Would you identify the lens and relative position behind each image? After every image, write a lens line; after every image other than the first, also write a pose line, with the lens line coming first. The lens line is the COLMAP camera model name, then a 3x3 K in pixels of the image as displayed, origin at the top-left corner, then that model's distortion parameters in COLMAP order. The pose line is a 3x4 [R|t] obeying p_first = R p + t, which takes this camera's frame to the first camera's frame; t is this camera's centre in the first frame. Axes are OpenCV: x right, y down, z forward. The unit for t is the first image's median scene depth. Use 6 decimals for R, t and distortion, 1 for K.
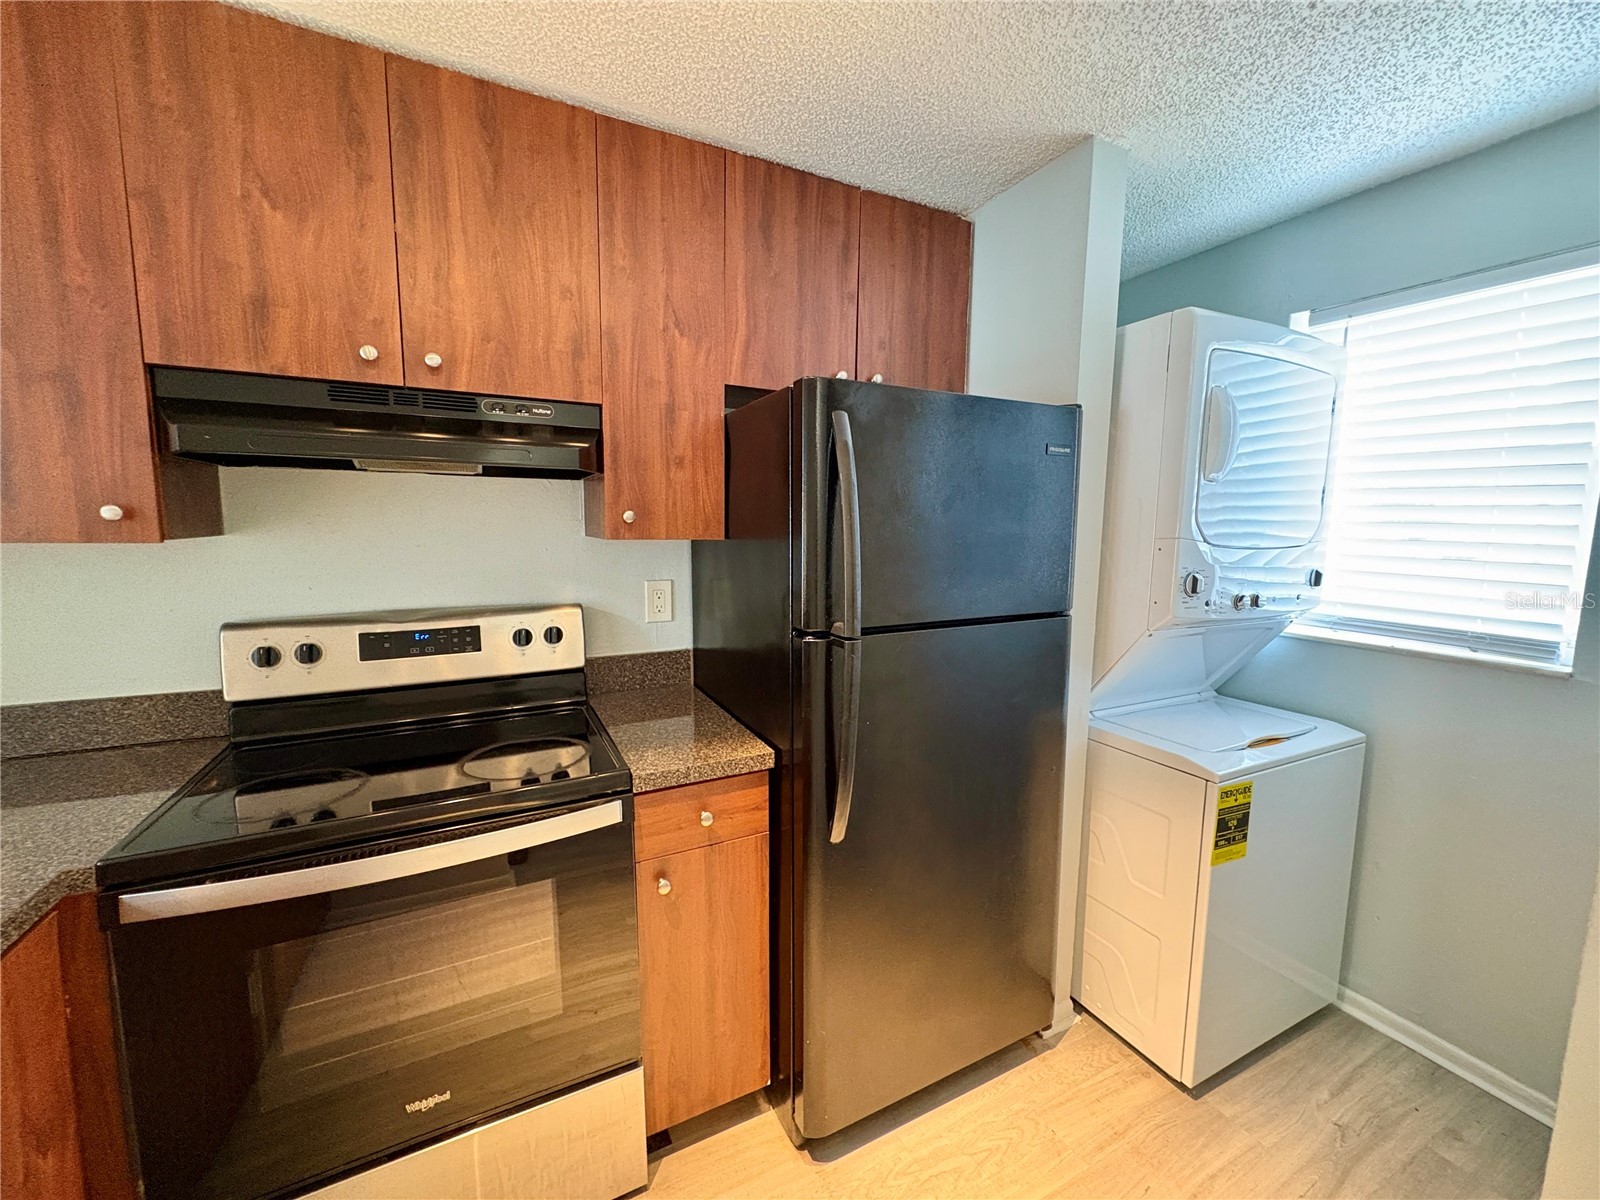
lens RADIAL K [[636.4, 0, 799.7], [0, 636.4, 596.0], [0, 0, 1]] dist [0.001272, 0.000159]
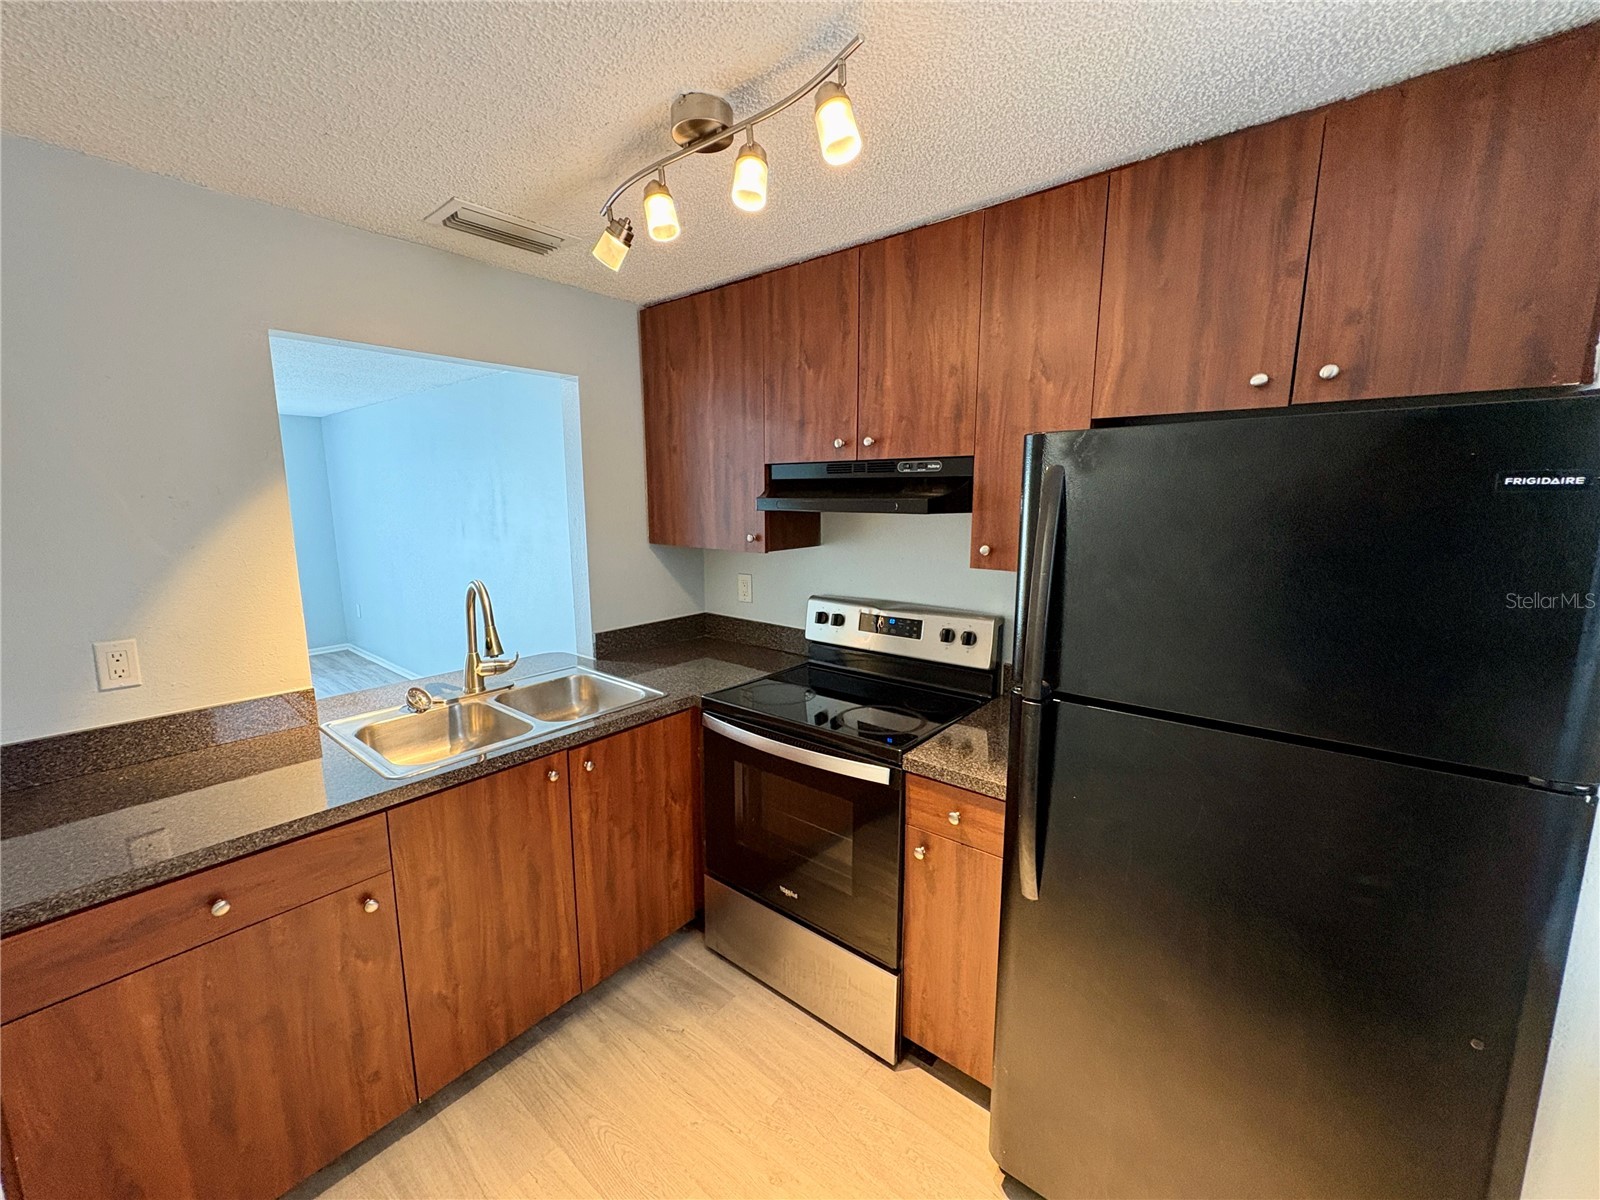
lens RADIAL K [[636.4, 0, 799.7], [0, 636.4, 596.0], [0, 0, 1]] dist [0.001272, 0.000159]
pose [[0.402991, 0.134514, -0.905265, 0.698432], [-0.098271, 0.989781, 0.103325, -0.136732], [0.909912, 0.047322, 0.412092, 0.231645]]
